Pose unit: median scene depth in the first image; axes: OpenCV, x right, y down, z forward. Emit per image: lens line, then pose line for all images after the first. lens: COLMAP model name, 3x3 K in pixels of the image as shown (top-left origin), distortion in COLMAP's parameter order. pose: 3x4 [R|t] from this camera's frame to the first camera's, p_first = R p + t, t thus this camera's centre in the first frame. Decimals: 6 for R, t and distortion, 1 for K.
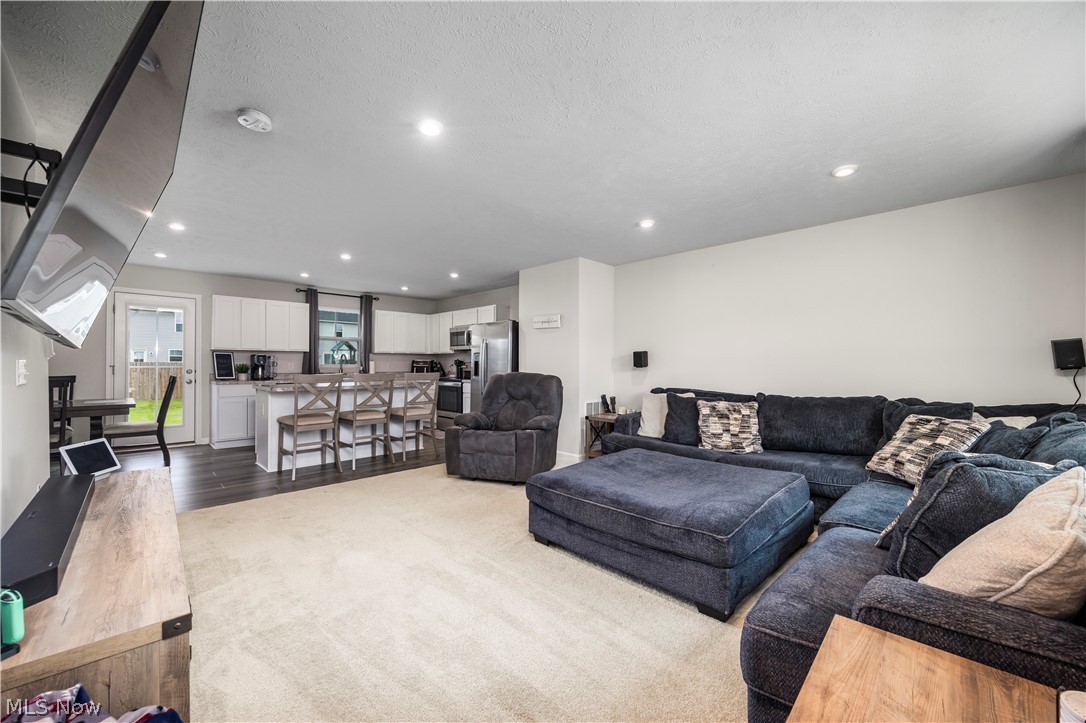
lens RADIAL K [[425.5, 0, 543.0], [0, 425.5, 361.5], [0, 0, 1]] dist [0.000882, -0.000078]
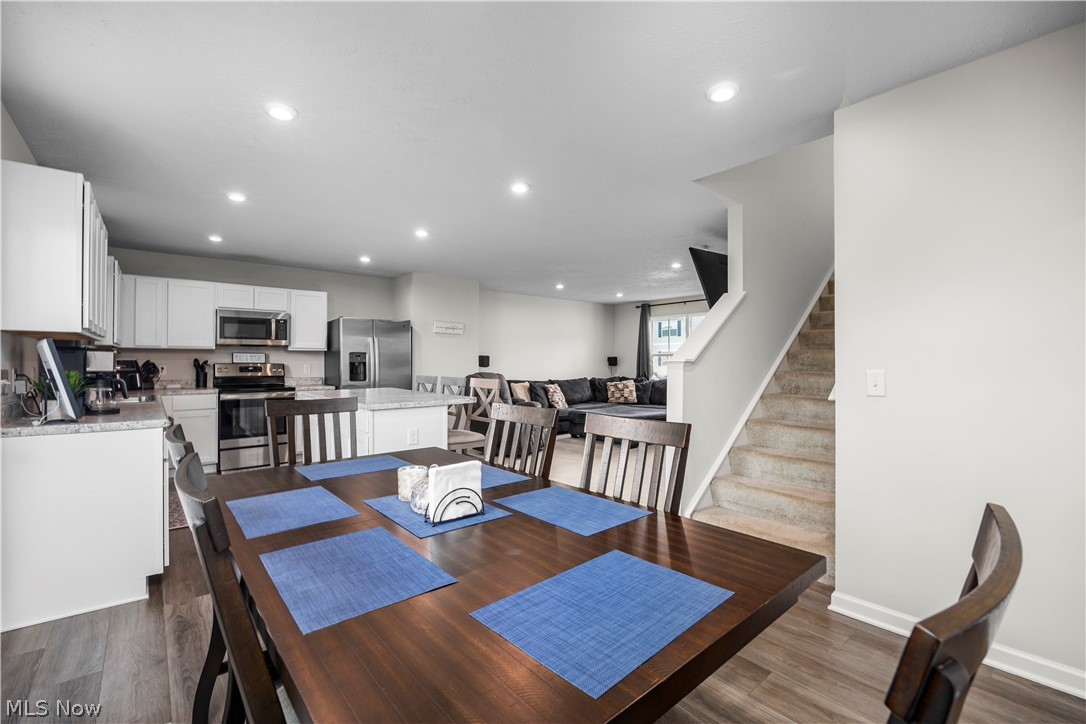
lens RADIAL K [[475.8, 0, 543.0], [0, 475.8, 362.0], [0, 0, 1]] dist [-0.000181, -0.000064]
pose [[0.064603, -0.001108, 0.997910, -1.201383], [-0.001783, 0.999998, 0.001226, -0.004617], [-0.997909, -0.001859, 0.064601, 0.646558]]
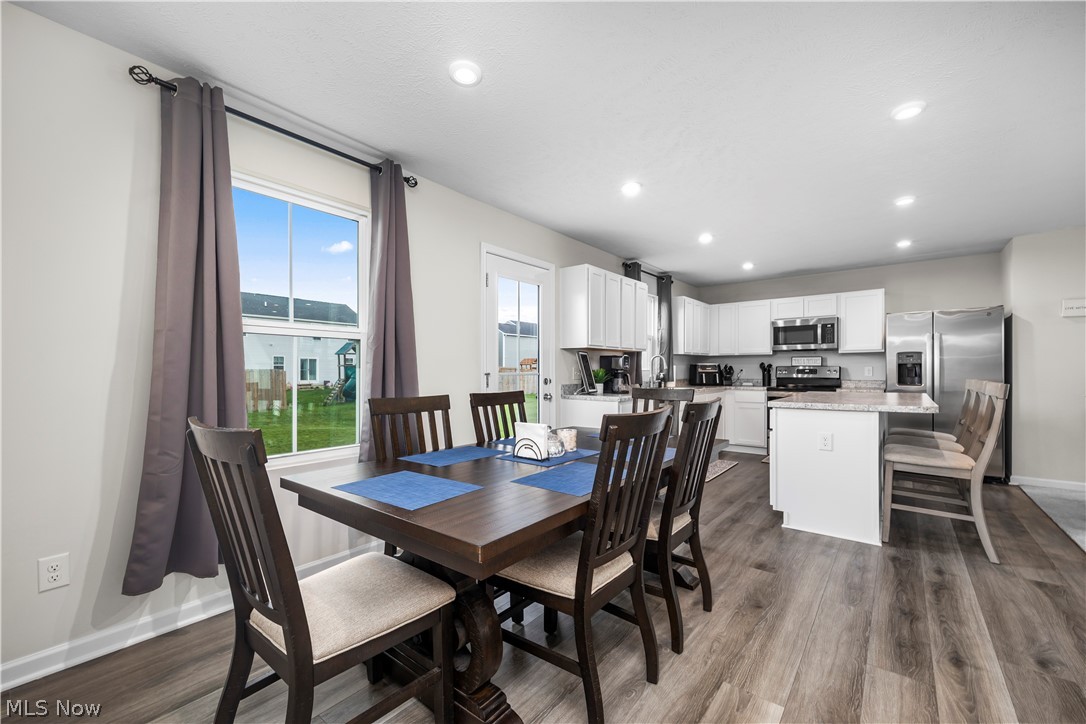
lens RADIAL K [[440.6, 0, 530.9], [0, 440.6, 369.8], [0, 0, 1]] dist [0.000654, 0.000074]
pose [[0.994052, -0.003311, 0.108858, -0.991505], [0.003416, 0.999994, -0.000782, 0.008110], [-0.108855, 0.001149, 0.994057, 0.361755]]
